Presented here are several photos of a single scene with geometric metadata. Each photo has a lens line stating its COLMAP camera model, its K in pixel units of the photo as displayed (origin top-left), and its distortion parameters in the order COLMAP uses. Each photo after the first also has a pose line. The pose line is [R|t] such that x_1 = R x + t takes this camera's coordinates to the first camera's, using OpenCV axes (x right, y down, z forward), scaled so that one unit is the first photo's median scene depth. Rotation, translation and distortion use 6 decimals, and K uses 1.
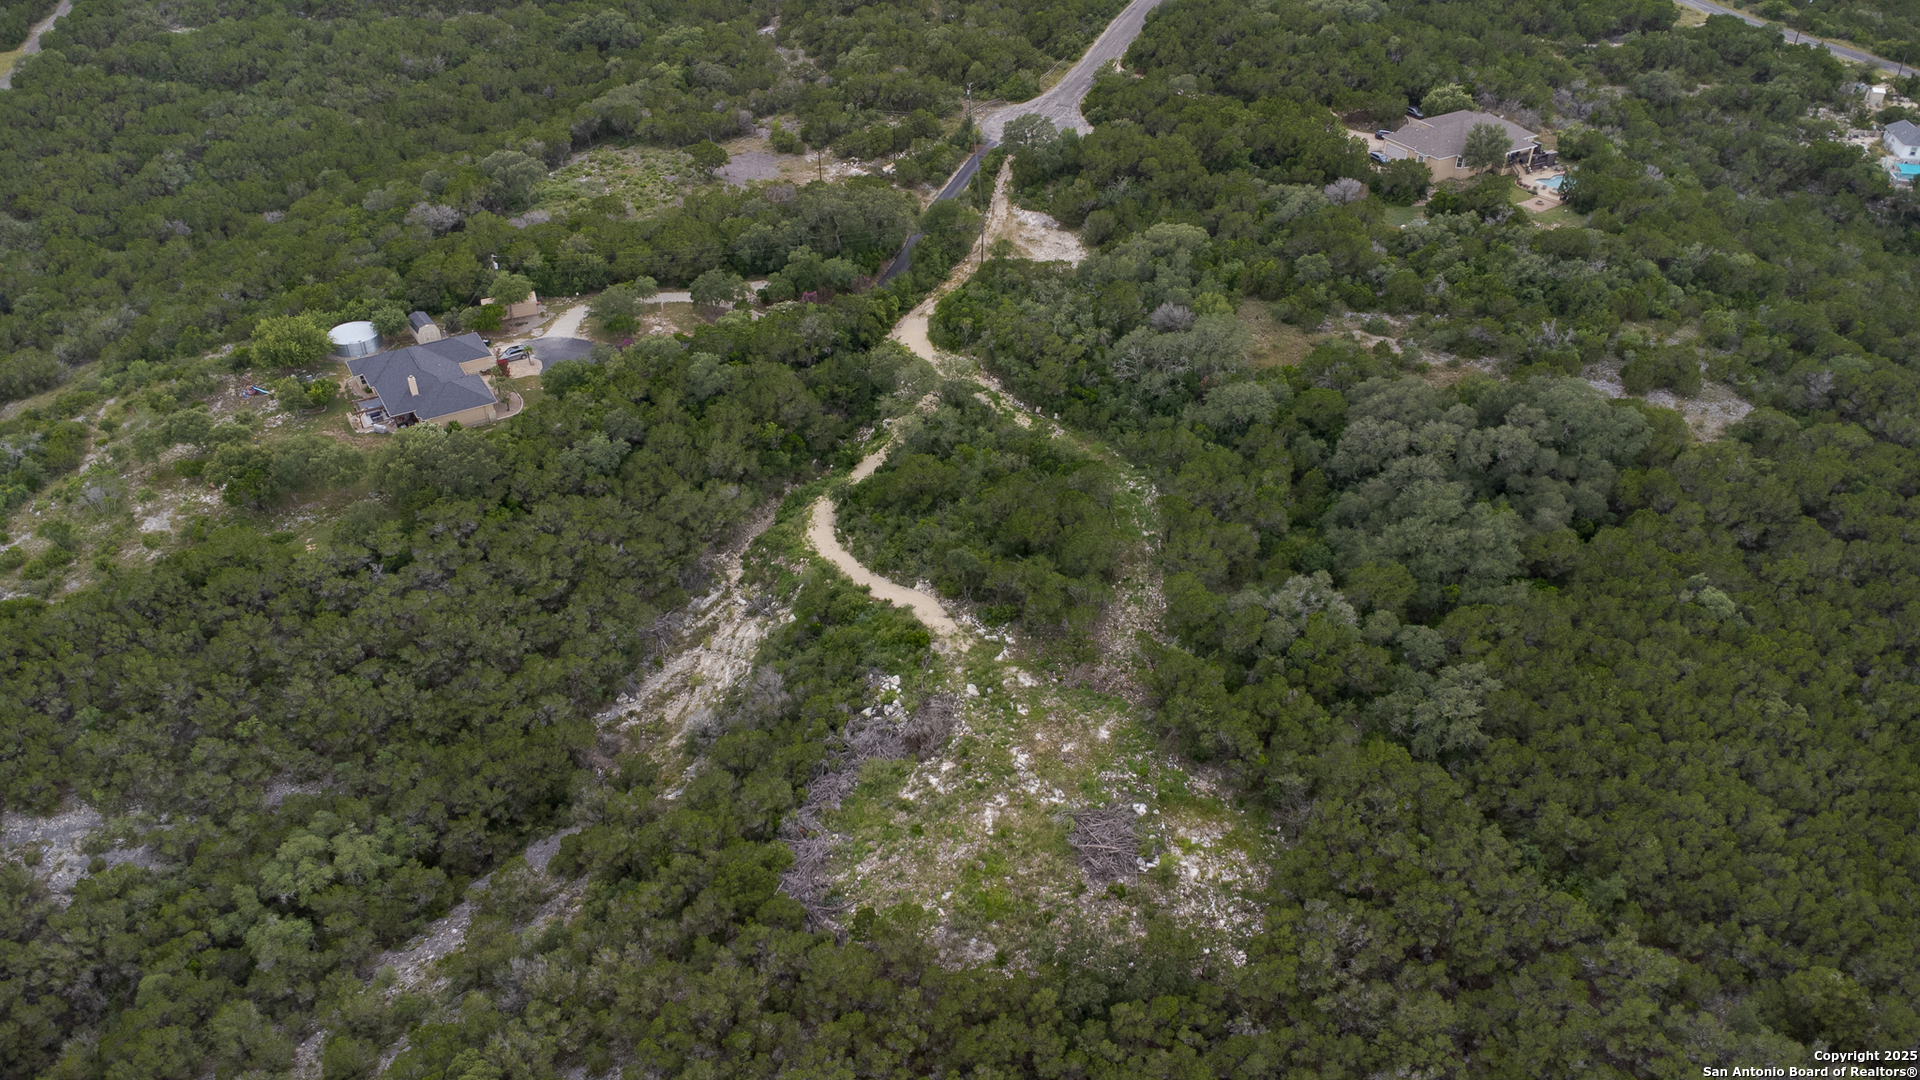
lens RADIAL K [[1403.8, 0, 938.5], [0, 1403.8, 502.0], [0, 0, 1]] dist [0.037436, -0.049980]
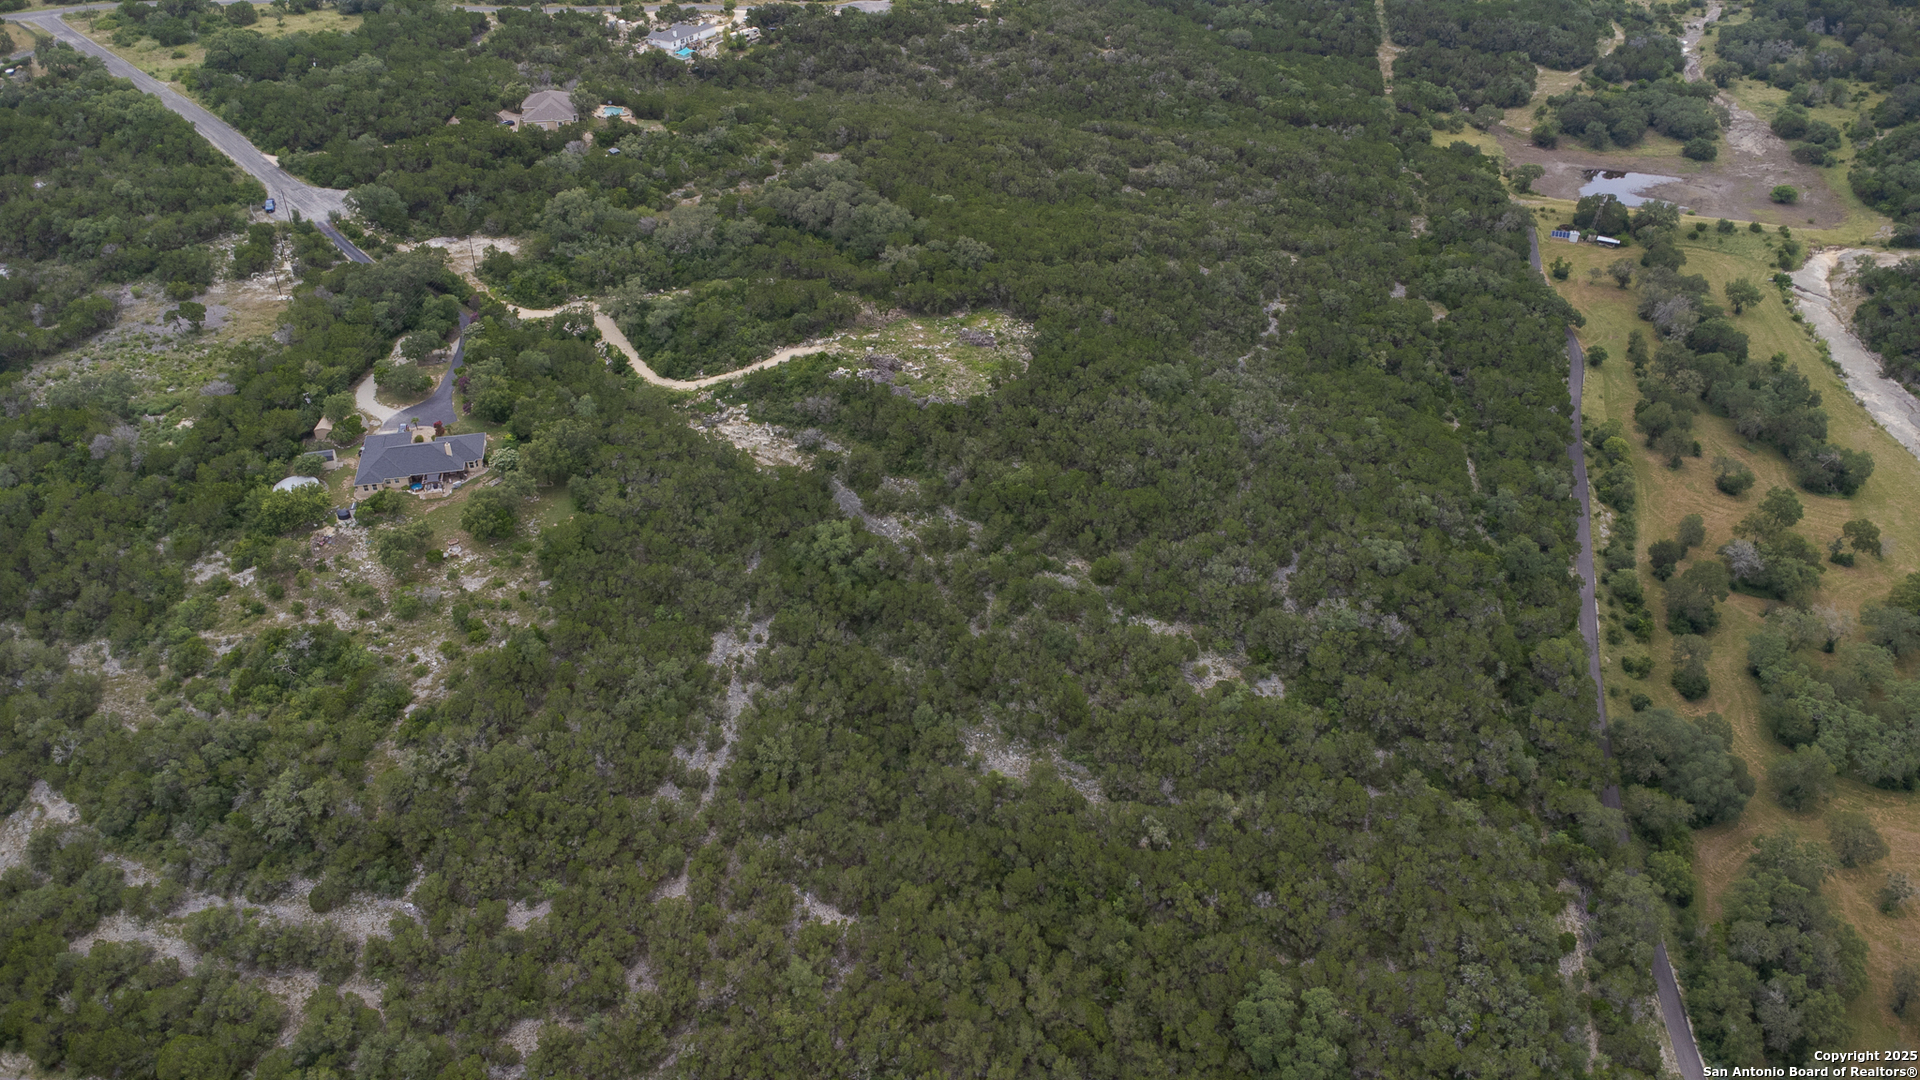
lens RADIAL K [[1403.8, 0, 938.5], [0, 1403.8, 502.0], [0, 0, 1]] dist [0.037436, -0.049980]
pose [[0.316508, -0.515612, 0.796220, -1.181056], [0.517672, 0.797250, 0.310497, -0.193612], [-0.794882, 0.313906, 0.519254, -0.080463]]
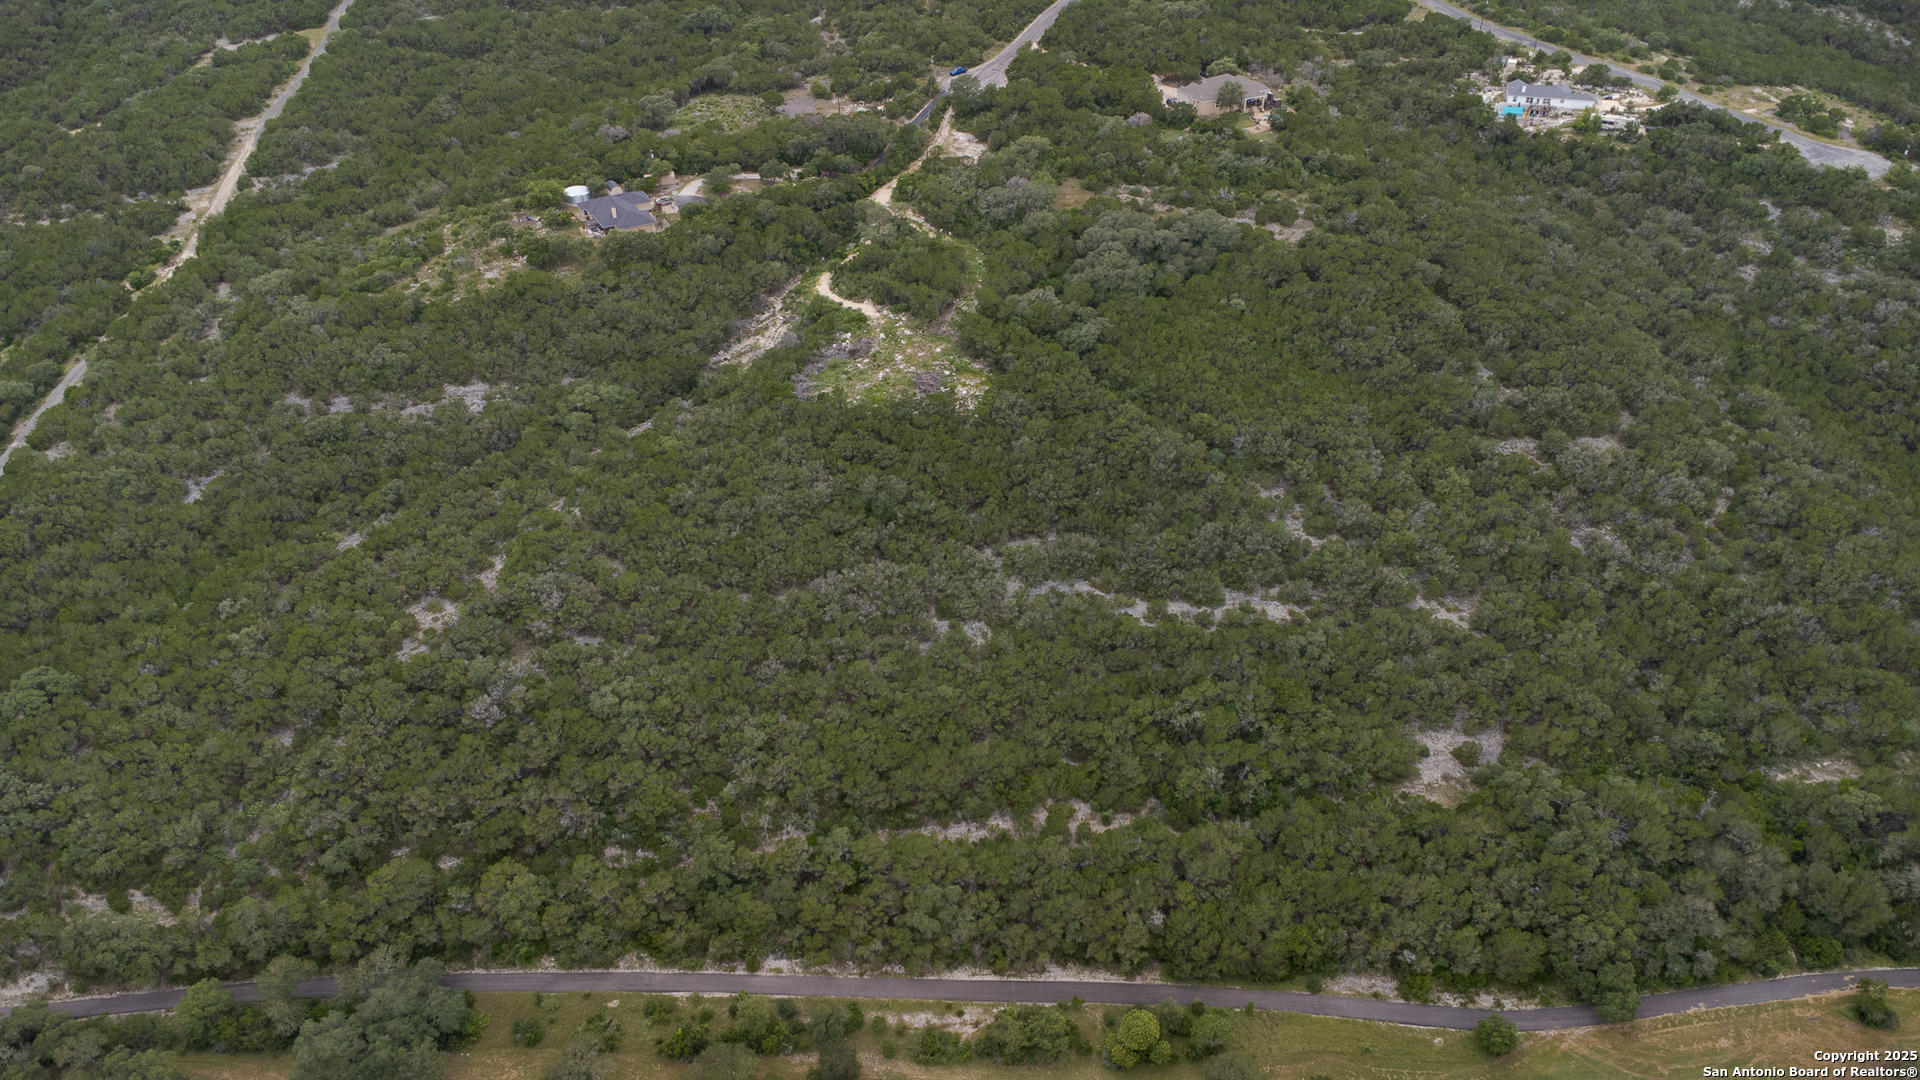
lens RADIAL K [[1403.8, 0, 938.5], [0, 1403.8, 502.0], [0, 0, 1]] dist [0.037436, -0.049980]
pose [[0.998400, 0.021047, -0.052488, 0.153793], [-0.020232, 0.999667, 0.016012, 0.237023], [0.052808, -0.014924, 0.998493, -0.780145]]
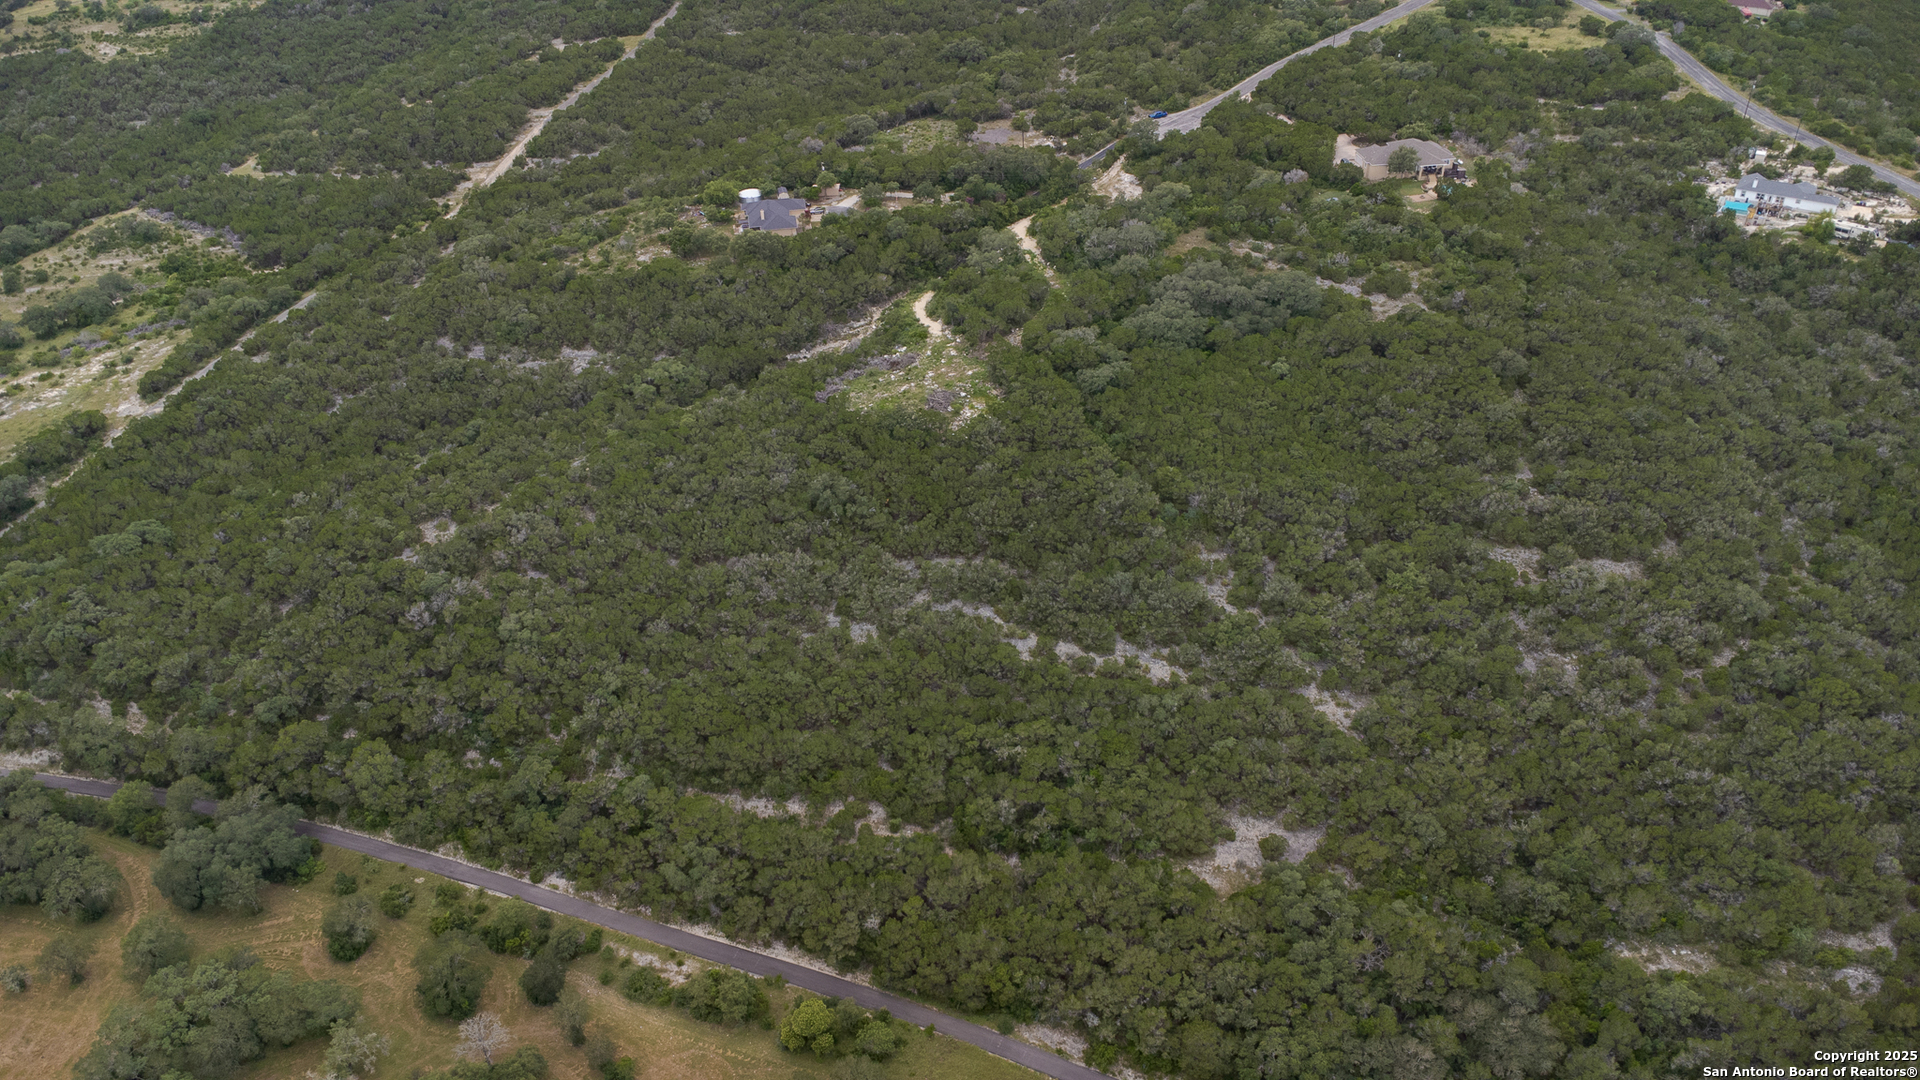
lens RADIAL K [[1403.8, 0, 938.5], [0, 1403.8, 502.0], [0, 0, 1]] dist [0.037436, -0.049980]
pose [[0.923764, 0.177022, -0.339591, 0.569472], [-0.180658, 0.983319, 0.021155, 0.213921], [0.337672, 0.041807, 0.940335, -0.746837]]
